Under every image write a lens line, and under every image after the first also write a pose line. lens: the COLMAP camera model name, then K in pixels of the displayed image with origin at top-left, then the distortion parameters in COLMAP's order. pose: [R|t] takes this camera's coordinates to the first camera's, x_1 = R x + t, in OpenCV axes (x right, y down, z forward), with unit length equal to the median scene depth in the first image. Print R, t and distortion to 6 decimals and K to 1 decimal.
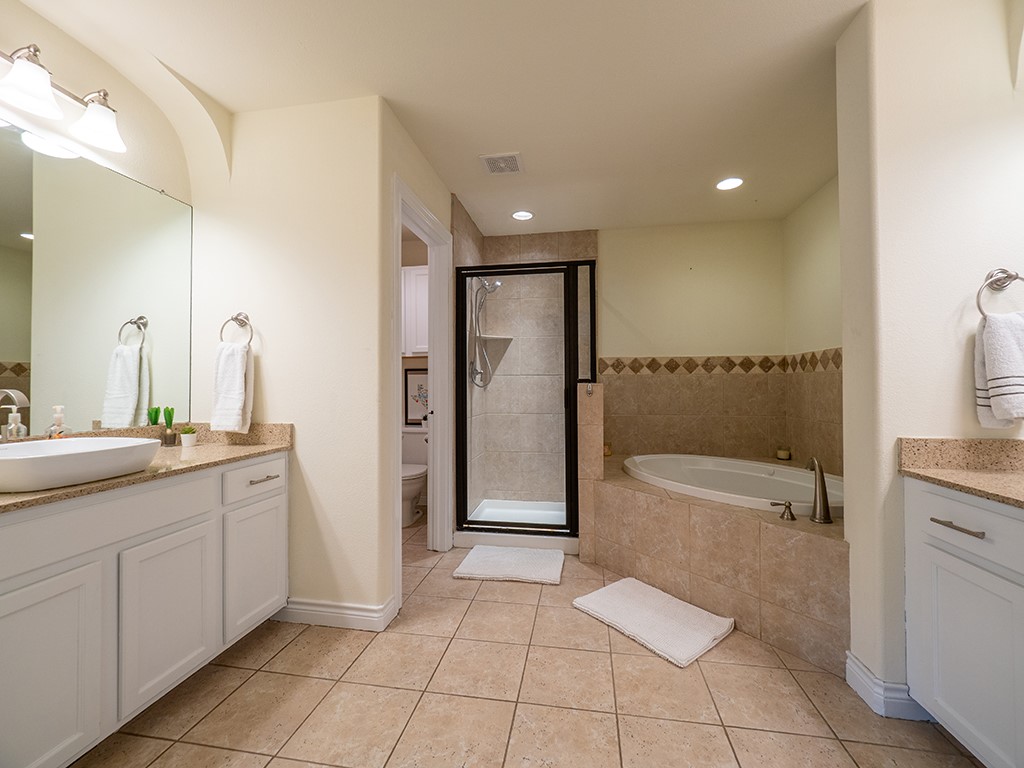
lens RADIAL K [[424.7, 0, 511.4], [0, 424.7, 378.7], [0, 0, 1]] dist [-0.001629, -0.006992]
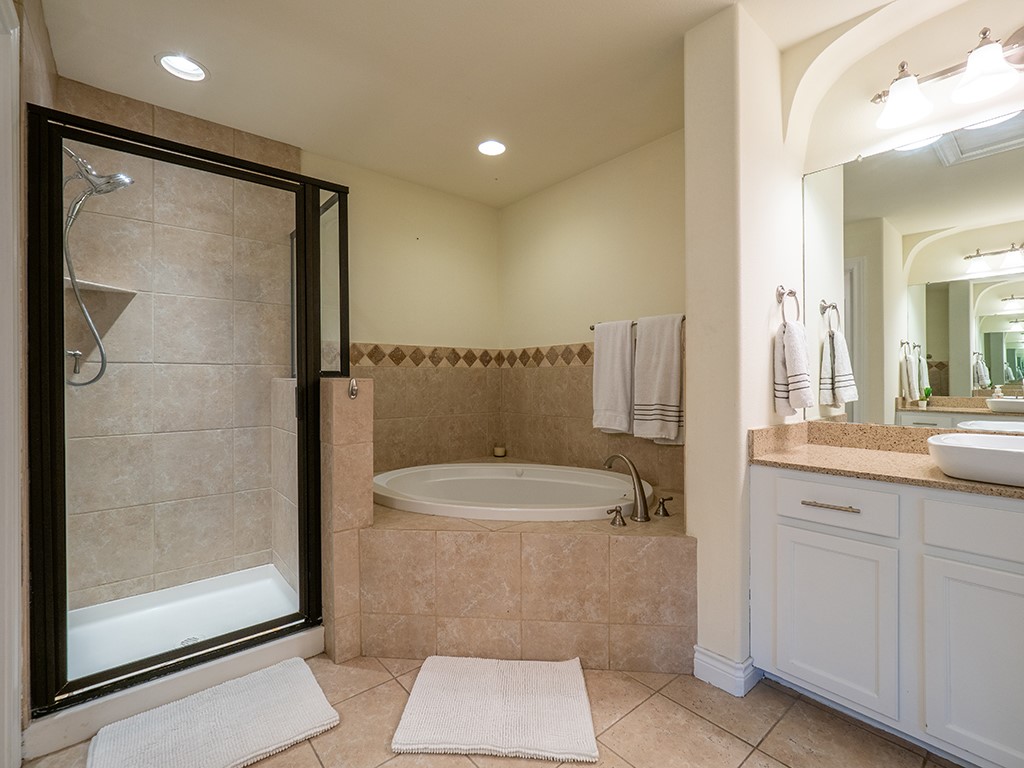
lens RADIAL K [[466.7, 0, 514.0], [0, 466.7, 379.8], [0, 0, 1]] dist [-0.002789, -0.000155]
pose [[0.646238, -0.000632, 0.763136, -0.209260], [-0.010416, 0.999899, 0.009648, 0.004419], [-0.763065, -0.014184, 0.646166, 0.395779]]
